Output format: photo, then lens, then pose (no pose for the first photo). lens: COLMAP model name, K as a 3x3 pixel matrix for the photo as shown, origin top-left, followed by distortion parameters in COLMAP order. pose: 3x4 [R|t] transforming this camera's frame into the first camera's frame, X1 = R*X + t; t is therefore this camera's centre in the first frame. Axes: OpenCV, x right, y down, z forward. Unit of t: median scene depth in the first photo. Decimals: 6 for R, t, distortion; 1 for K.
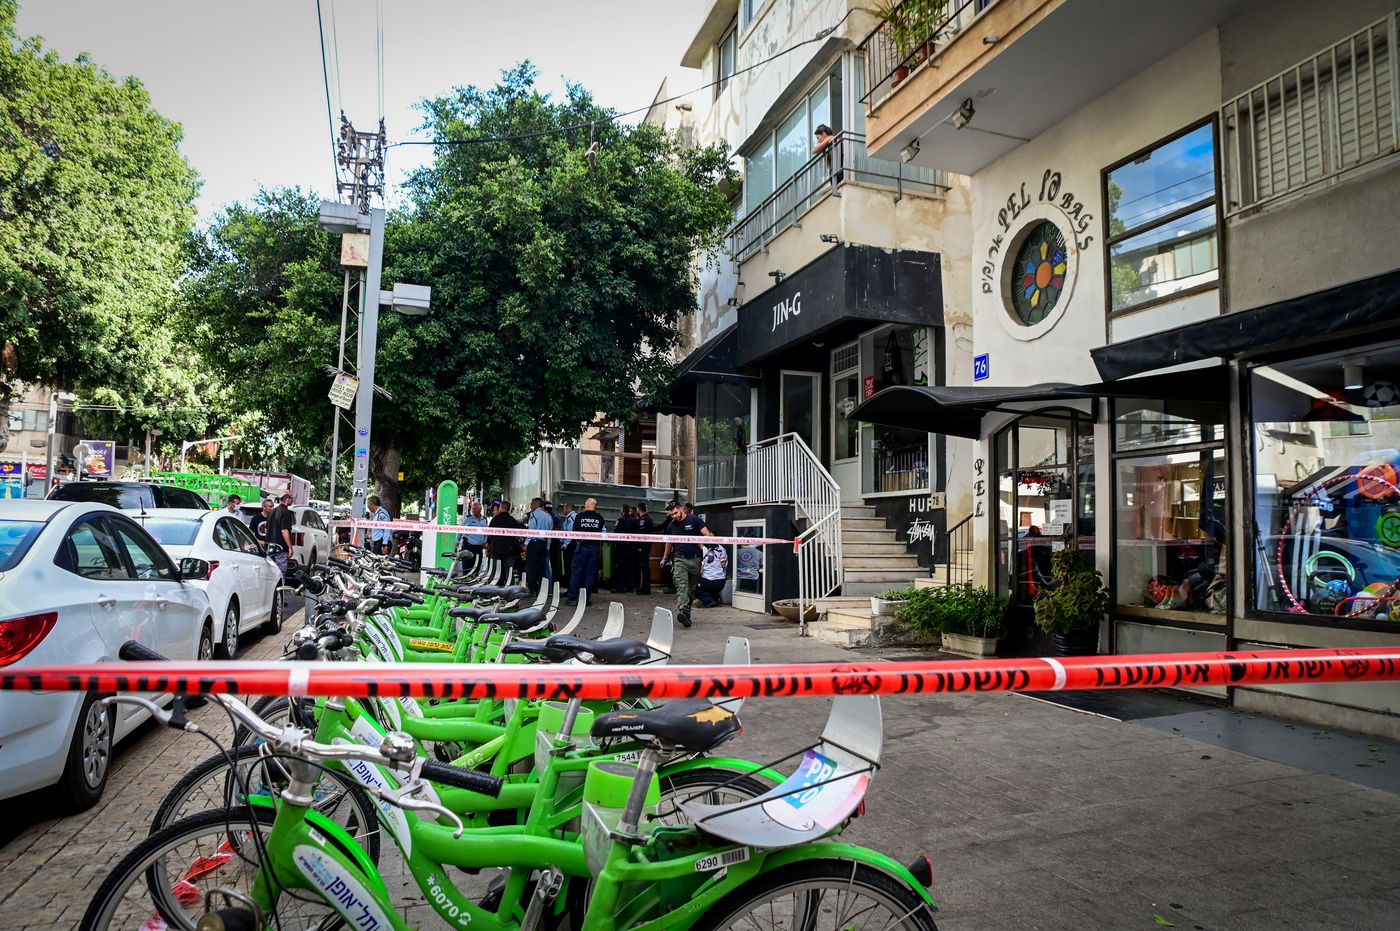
lens RADIAL K [[964.0, 0, 700.1], [0, 964.0, 461.8], [0, 0, 1]] dist [-0.091733, 0.055365]
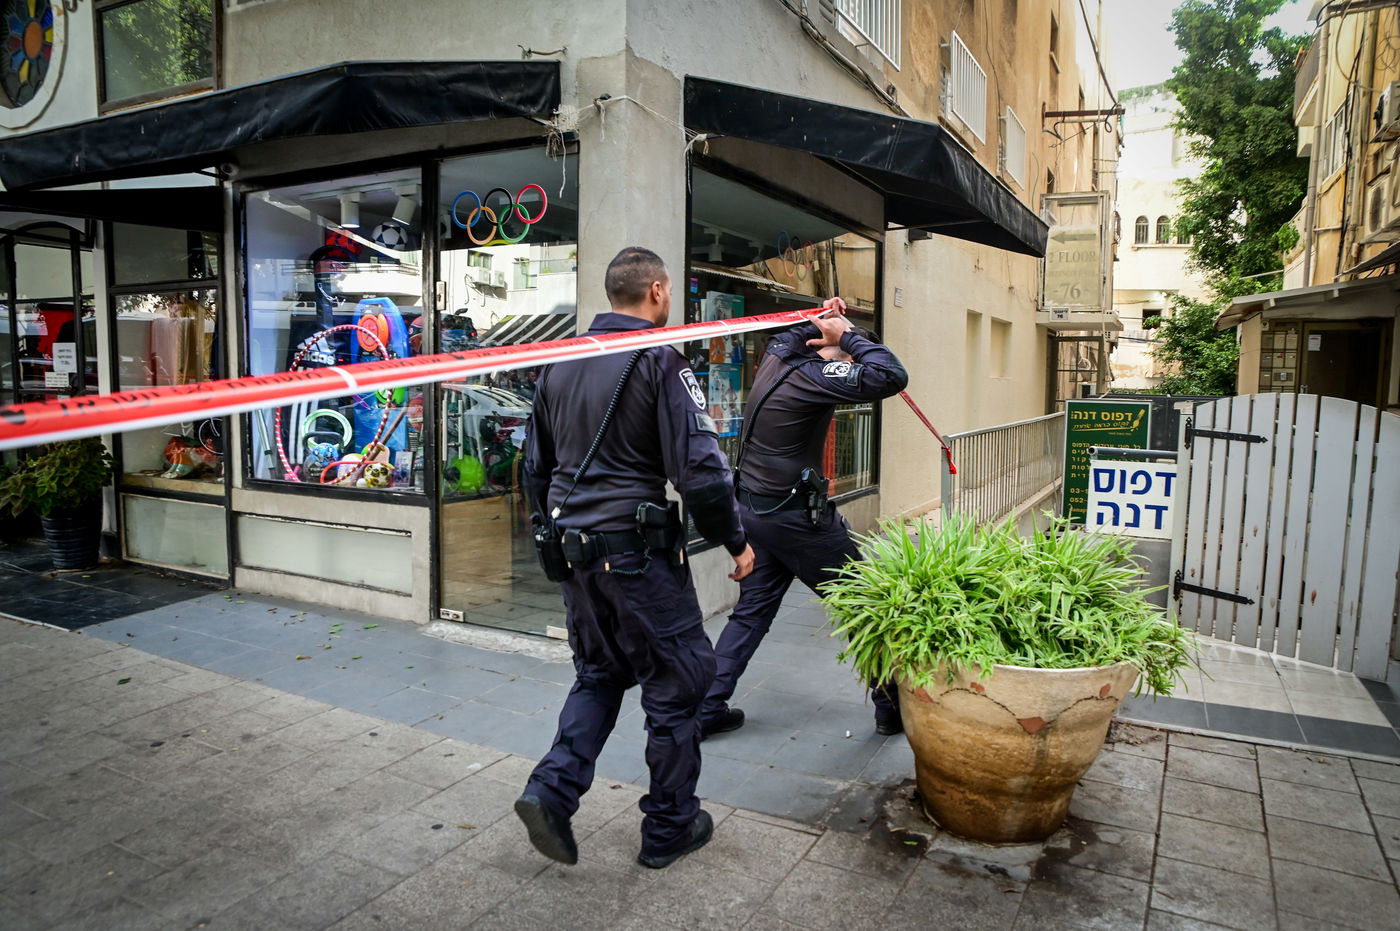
lens RADIAL K [[964.0, 0, 704.6], [0, 964.0, 464.7], [0, 0, 1]] dist [-0.091733, 0.055365]
pose [[0.721230, -0.075726, 0.688544, 0.241990], [-0.053383, 0.984974, 0.164244, -0.017567], [-0.690636, -0.155215, 0.706350, 0.075369]]
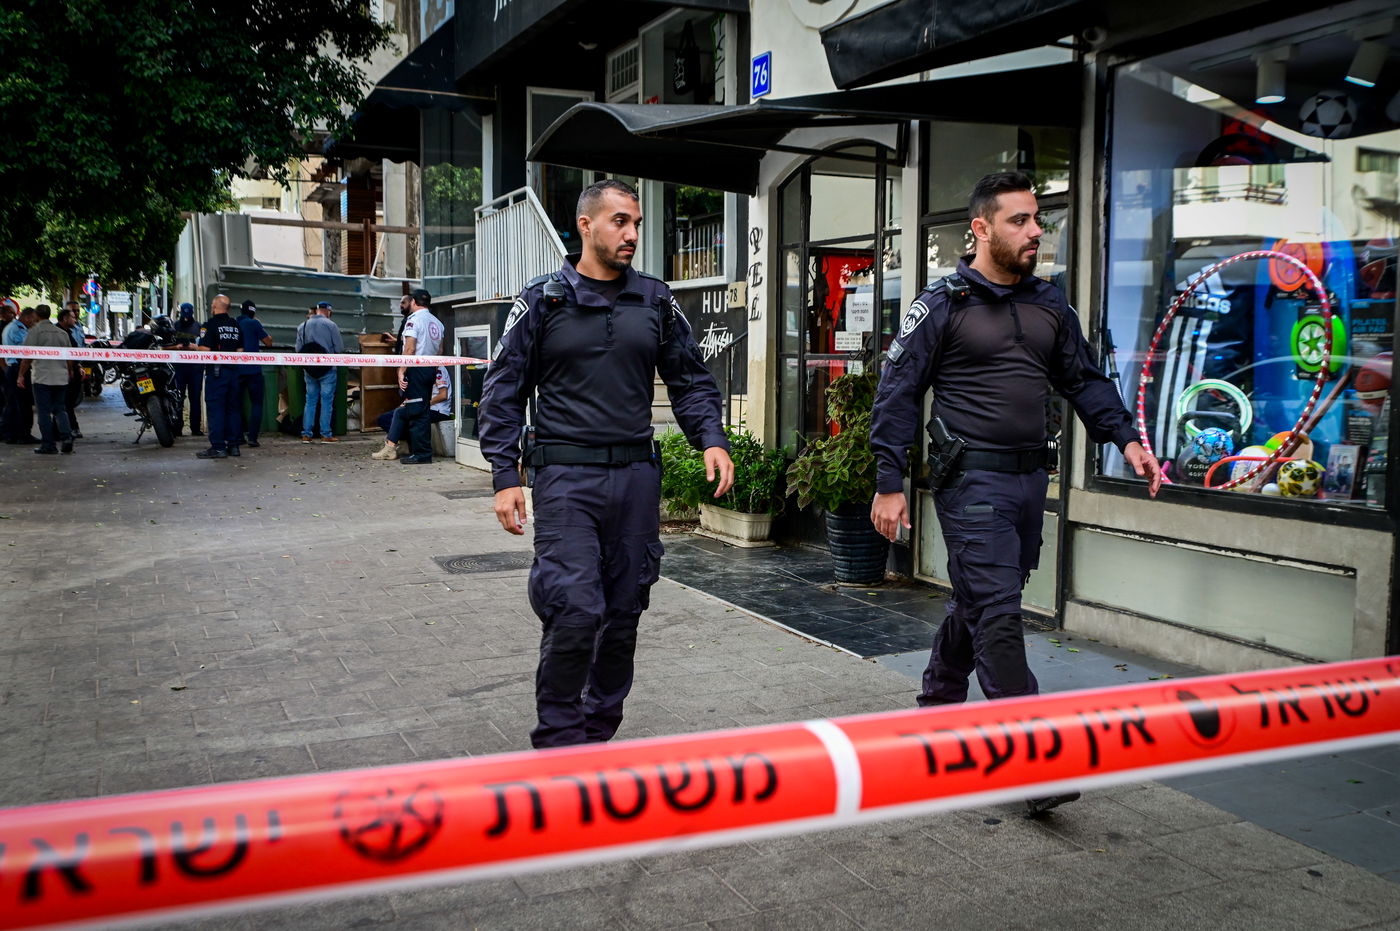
lens RADIAL K [[1396.4, 0, 697.5], [0, 1396.4, 468.9], [0, 0, 1]] dist [-0.002267, 0.000000]
pose [[0.995479, -0.014516, 0.093864, 0.205359], [-0.000902, 0.986763, 0.162168, 0.005520], [-0.094975, -0.161519, 0.982289, 0.111423]]
